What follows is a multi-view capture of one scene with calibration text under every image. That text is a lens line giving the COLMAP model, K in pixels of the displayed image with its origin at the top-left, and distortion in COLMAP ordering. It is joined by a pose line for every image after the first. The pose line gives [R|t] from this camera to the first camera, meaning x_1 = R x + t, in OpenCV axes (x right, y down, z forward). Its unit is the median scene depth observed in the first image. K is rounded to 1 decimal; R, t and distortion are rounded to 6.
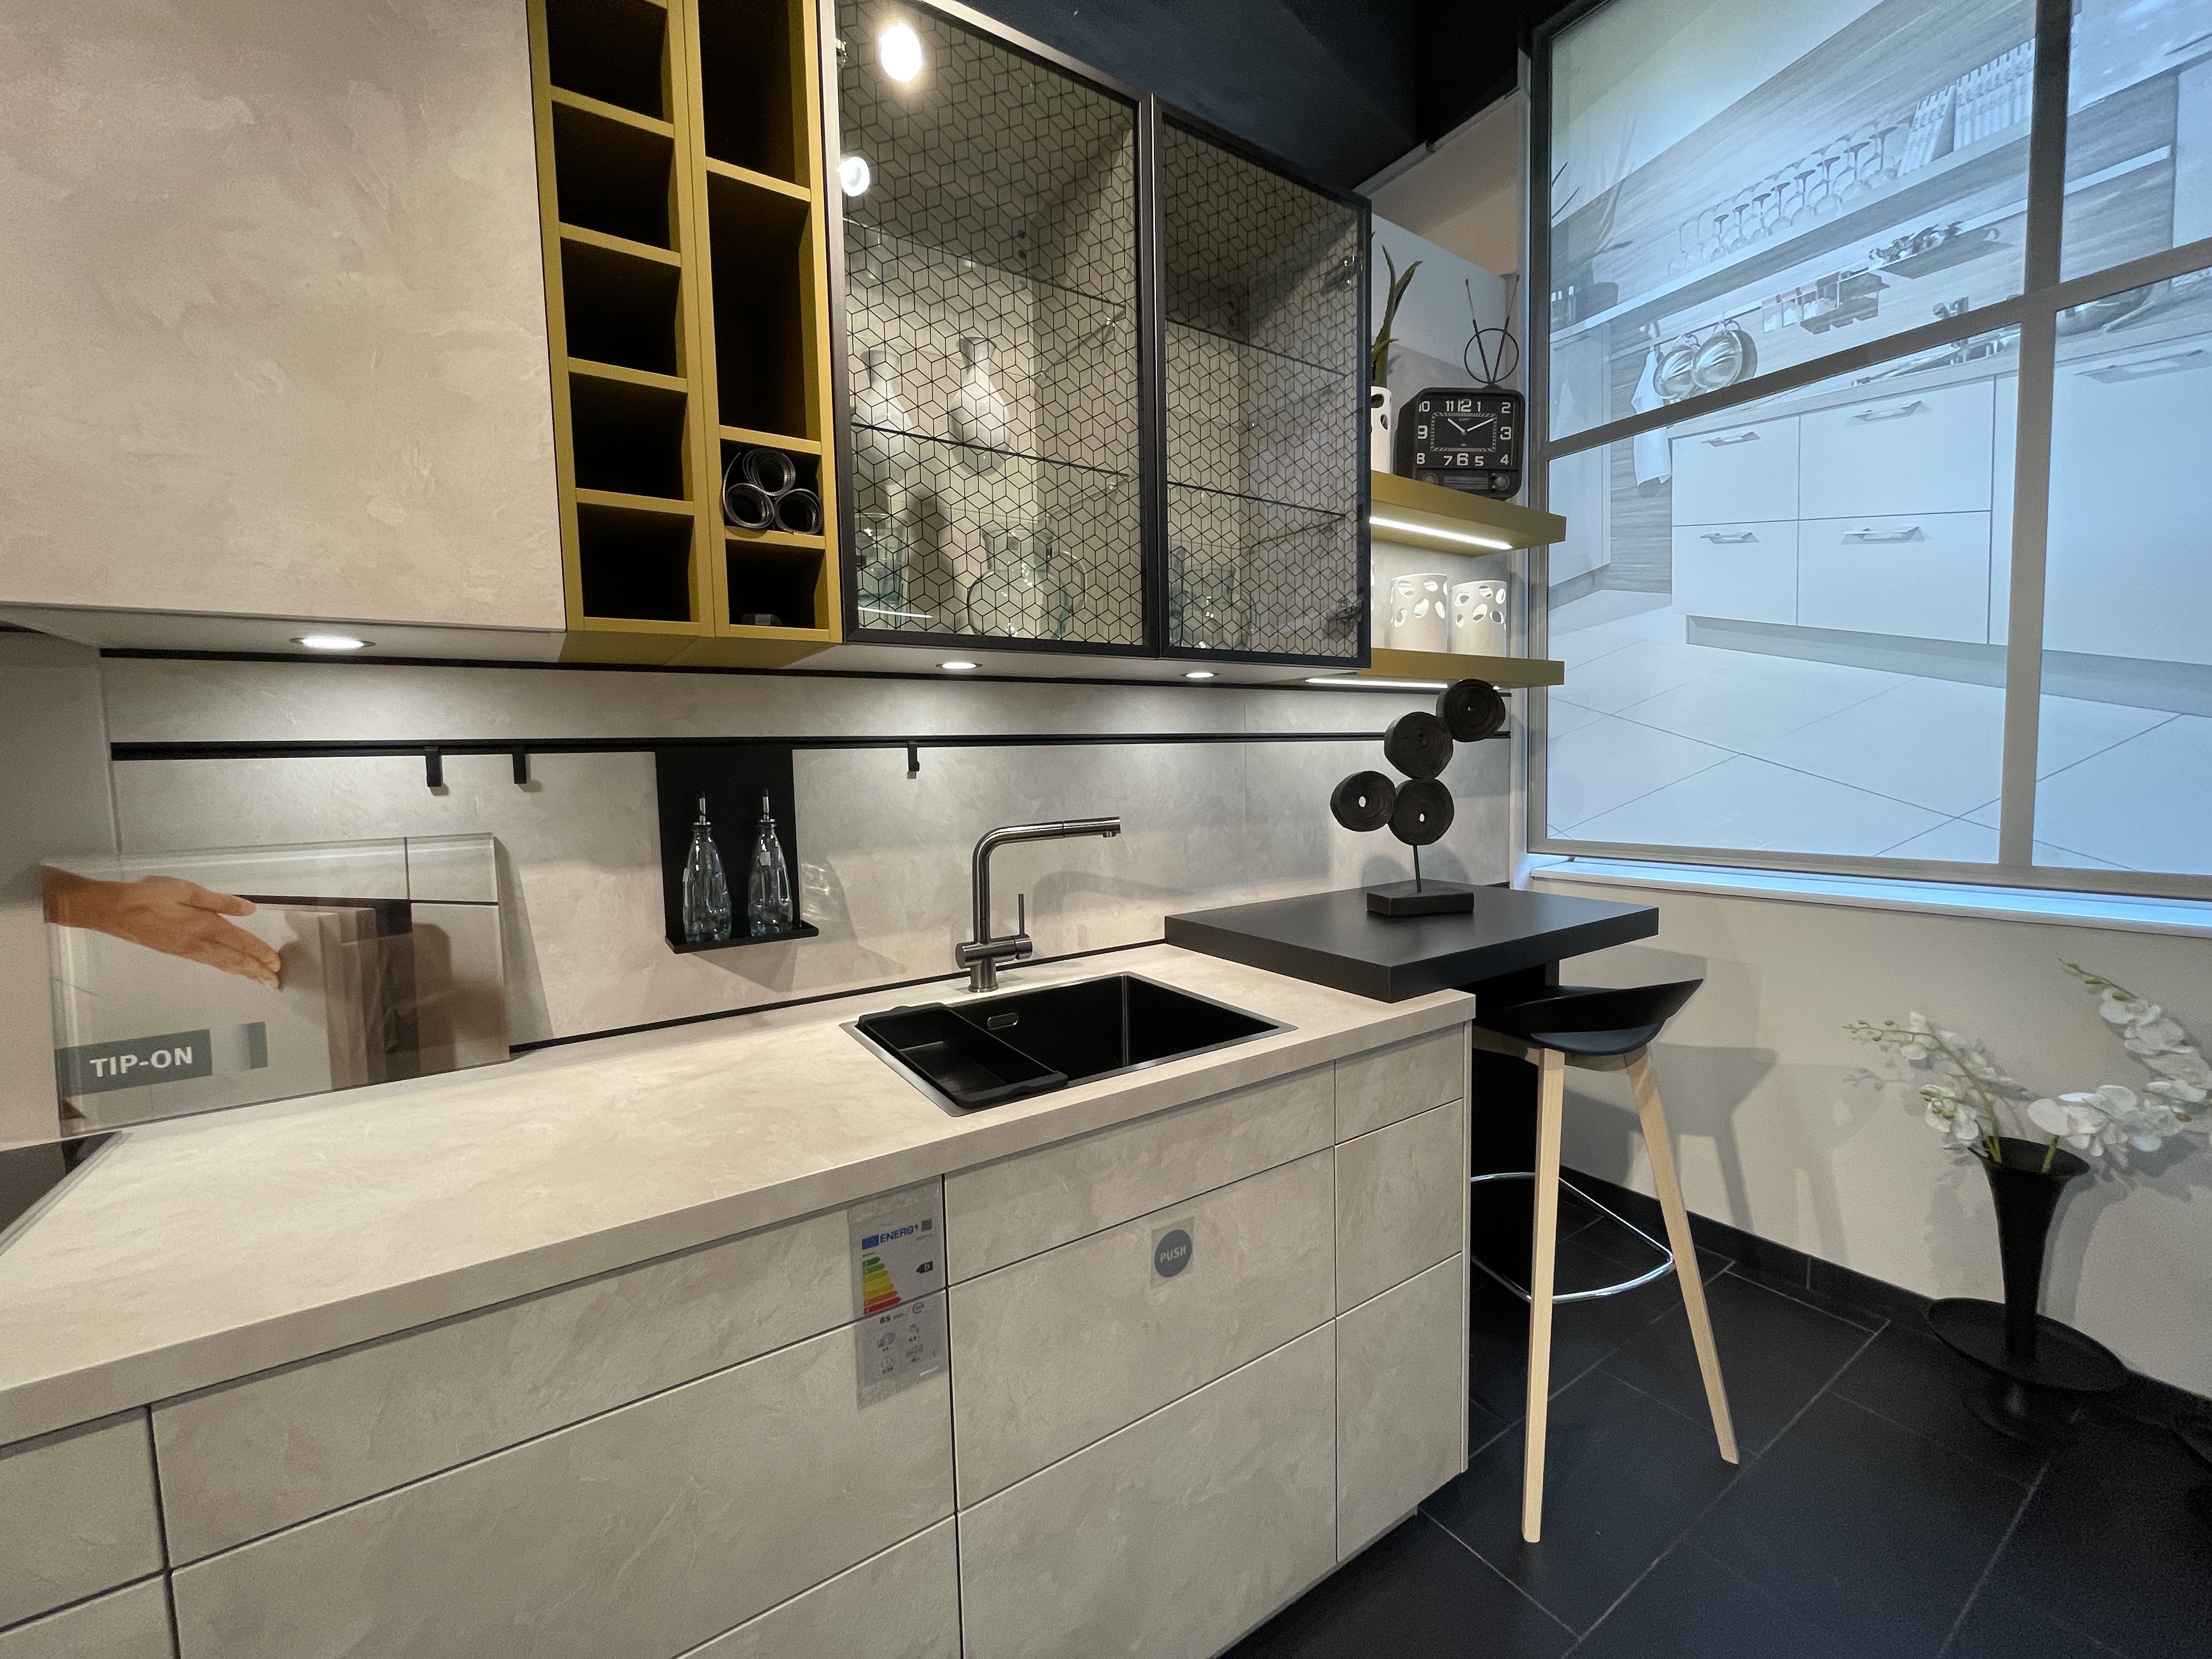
lens RADIAL K [[894.4, 0, 1101.4], [0, 894.4, 822.3], [0, 0, 1]] dist [-0.000082, -0.000359]
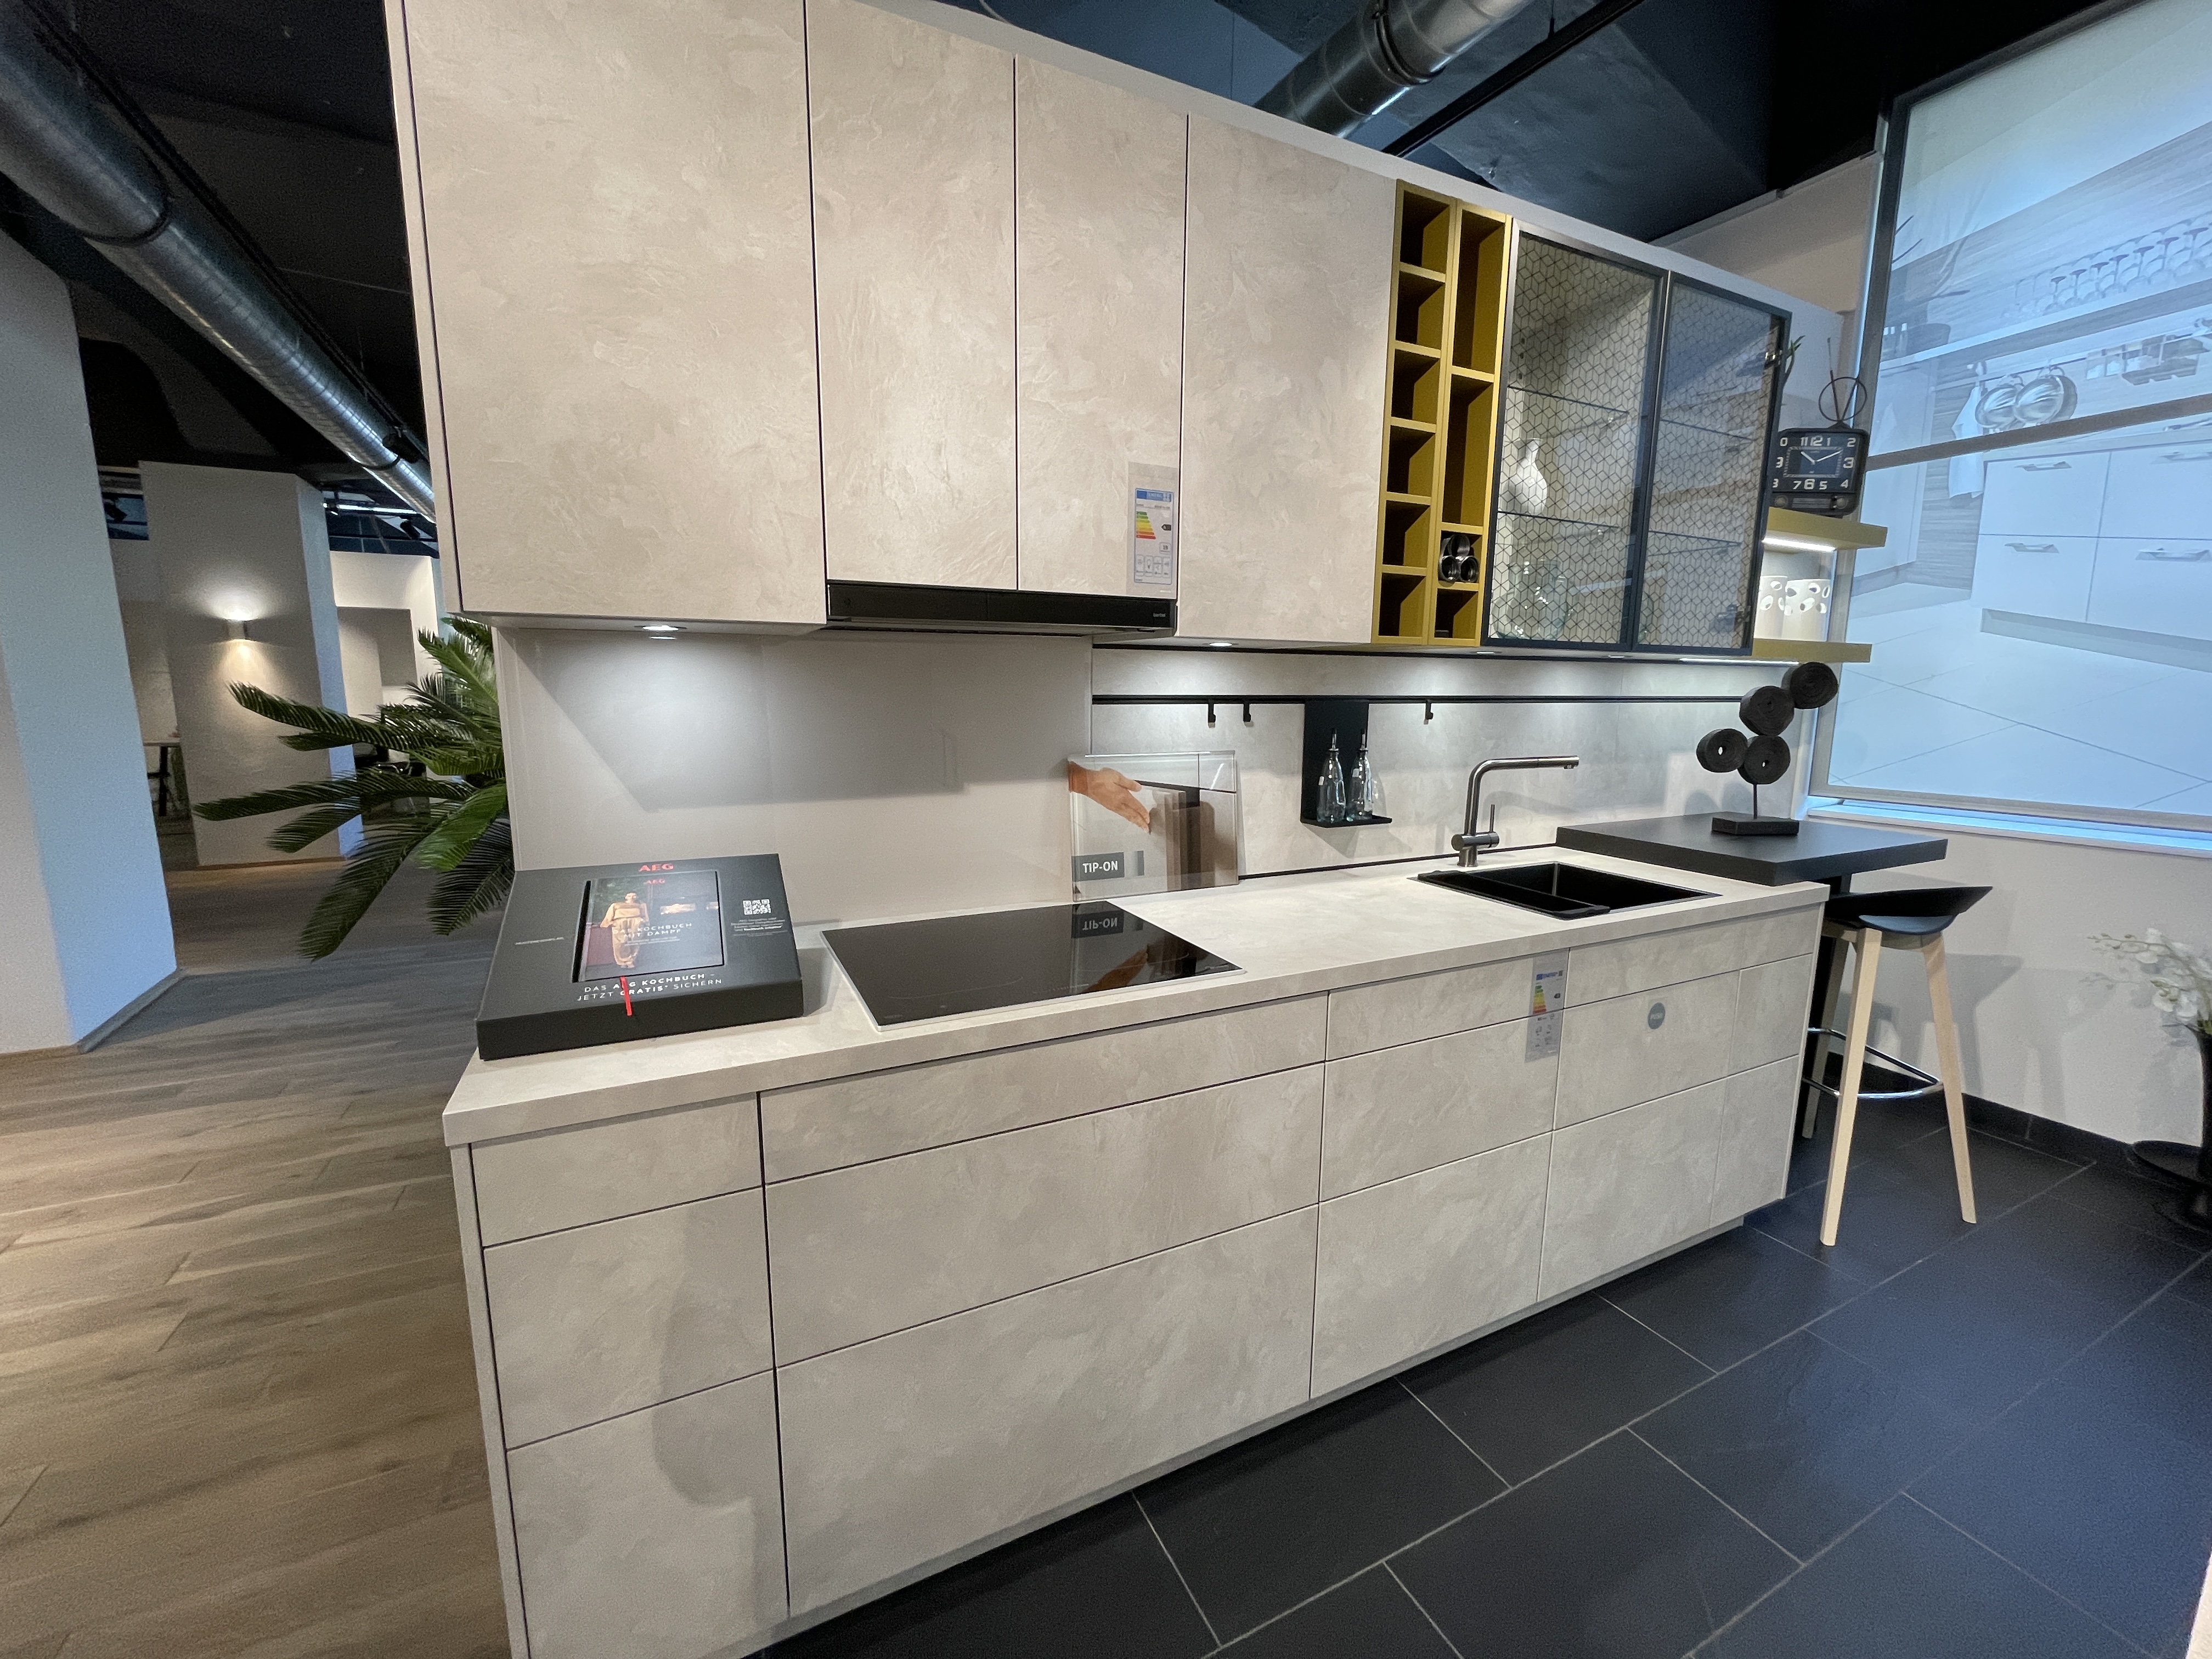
lens RADIAL K [[894.4, 0, 1101.4], [0, 894.4, 822.3], [0, 0, 1]] dist [-0.000082, -0.000359]
pose [[0.991932, 0.049843, -0.116563, -0.552746], [-0.040202, 0.995684, 0.083649, 0.011483], [0.120229, -0.078288, 0.989654, -0.547994]]
